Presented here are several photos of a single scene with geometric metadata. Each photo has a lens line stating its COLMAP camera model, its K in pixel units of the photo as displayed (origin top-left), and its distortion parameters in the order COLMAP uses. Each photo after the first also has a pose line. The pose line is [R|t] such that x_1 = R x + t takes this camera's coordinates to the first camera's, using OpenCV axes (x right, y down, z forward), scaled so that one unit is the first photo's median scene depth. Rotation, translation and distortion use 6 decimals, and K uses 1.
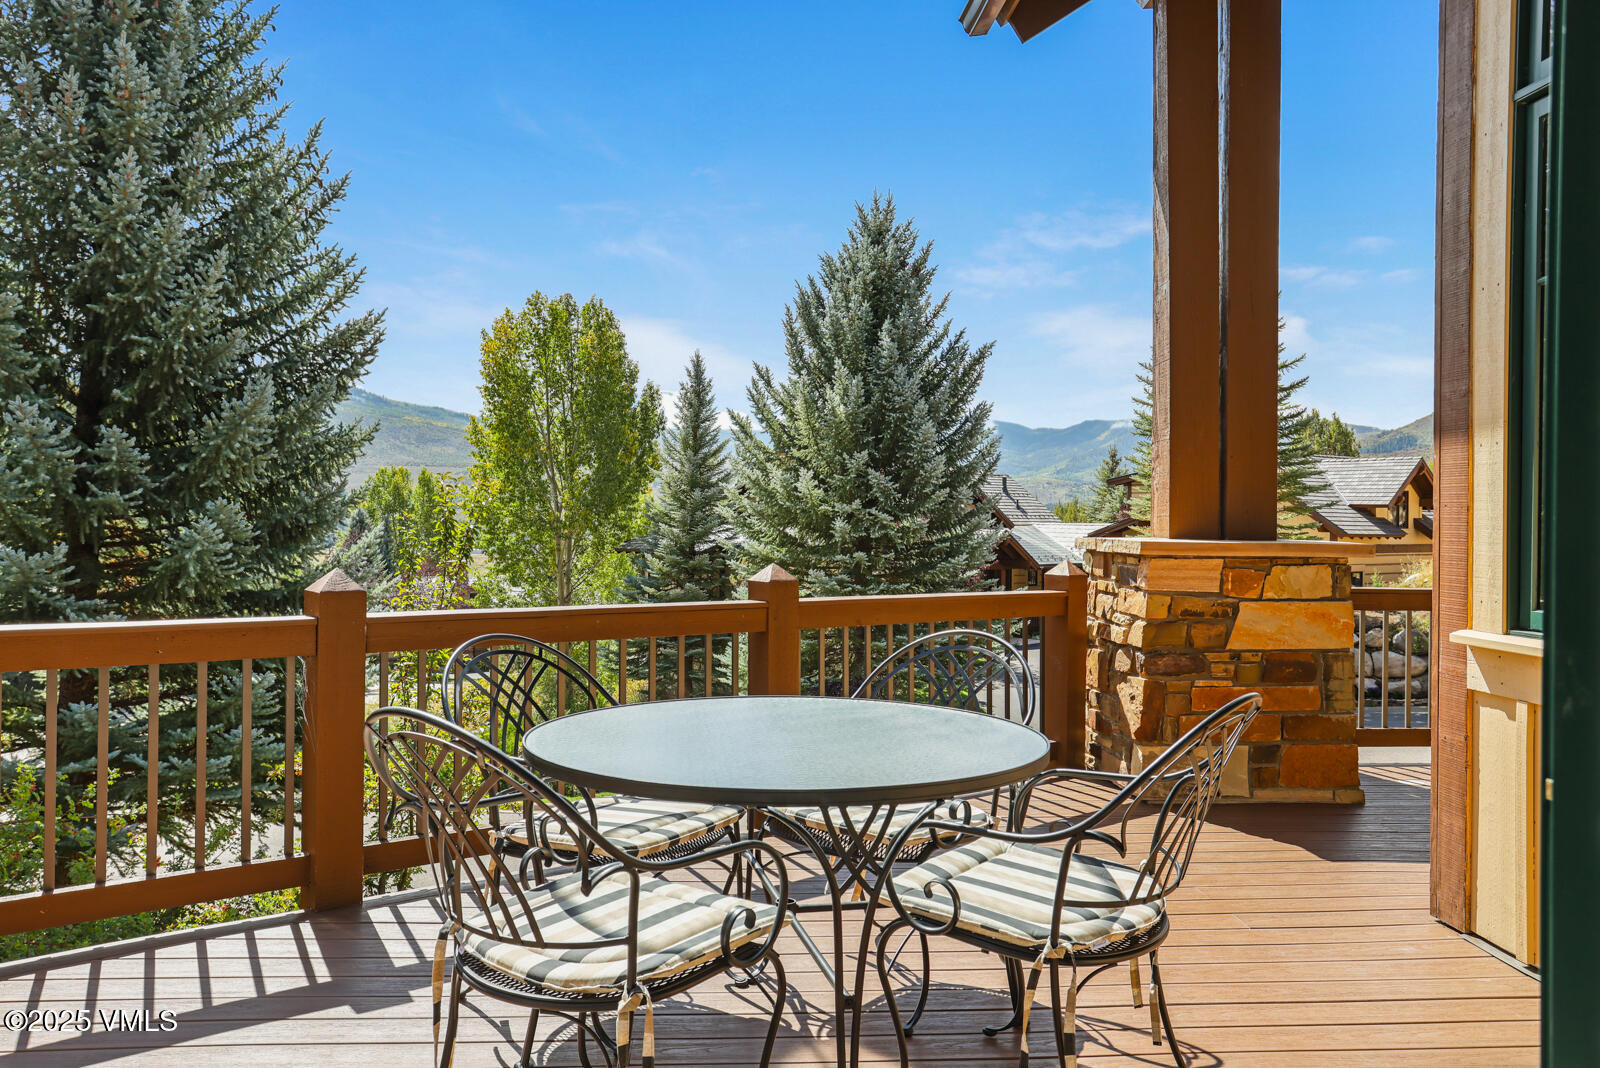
lens RADIAL K [[1156.2, 0, 792.0], [0, 1156.2, 521.7], [0, 0, 1]] dist [0.001126, 0.009063]
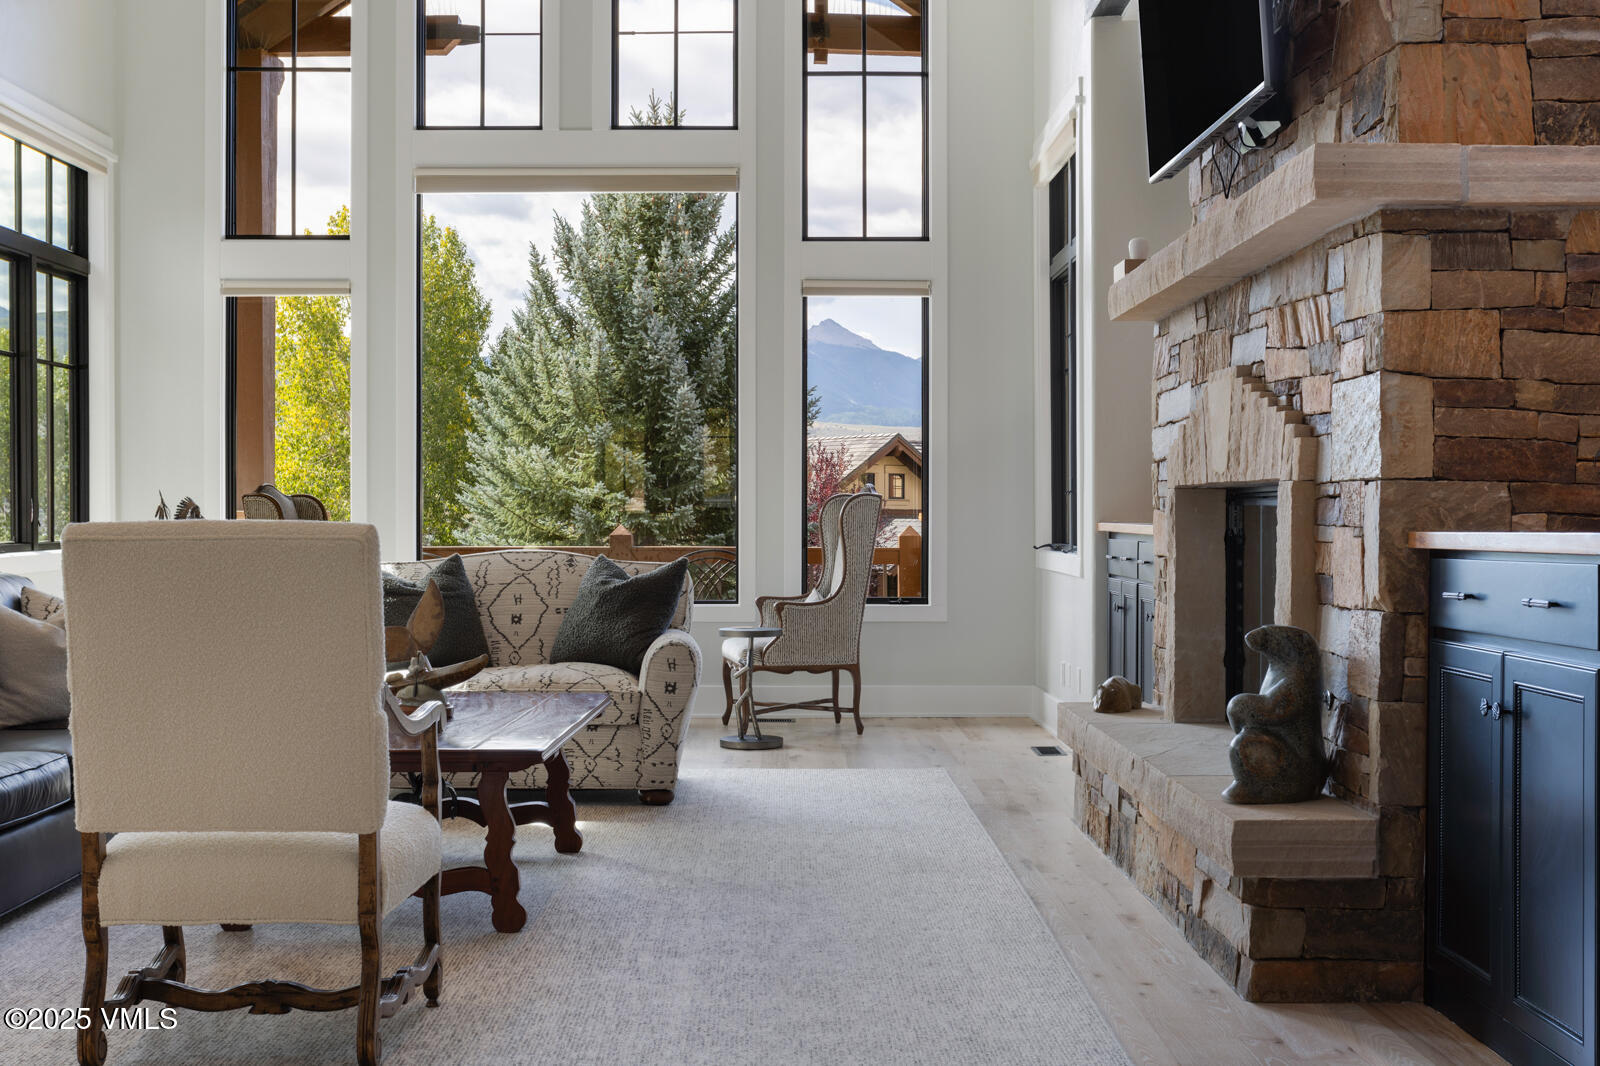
lens RADIAL K [[1788.8, 0, 800.1], [0, 1788.8, 518.0], [0, 0, 1]] dist [-0.017544, 0.000000]
pose [[0.997858, -0.011780, -0.064347, 0.542091], [0.011811, 0.999930, 0.000099, 0.014292], [0.064342, -0.000858, 0.997928, -0.487986]]
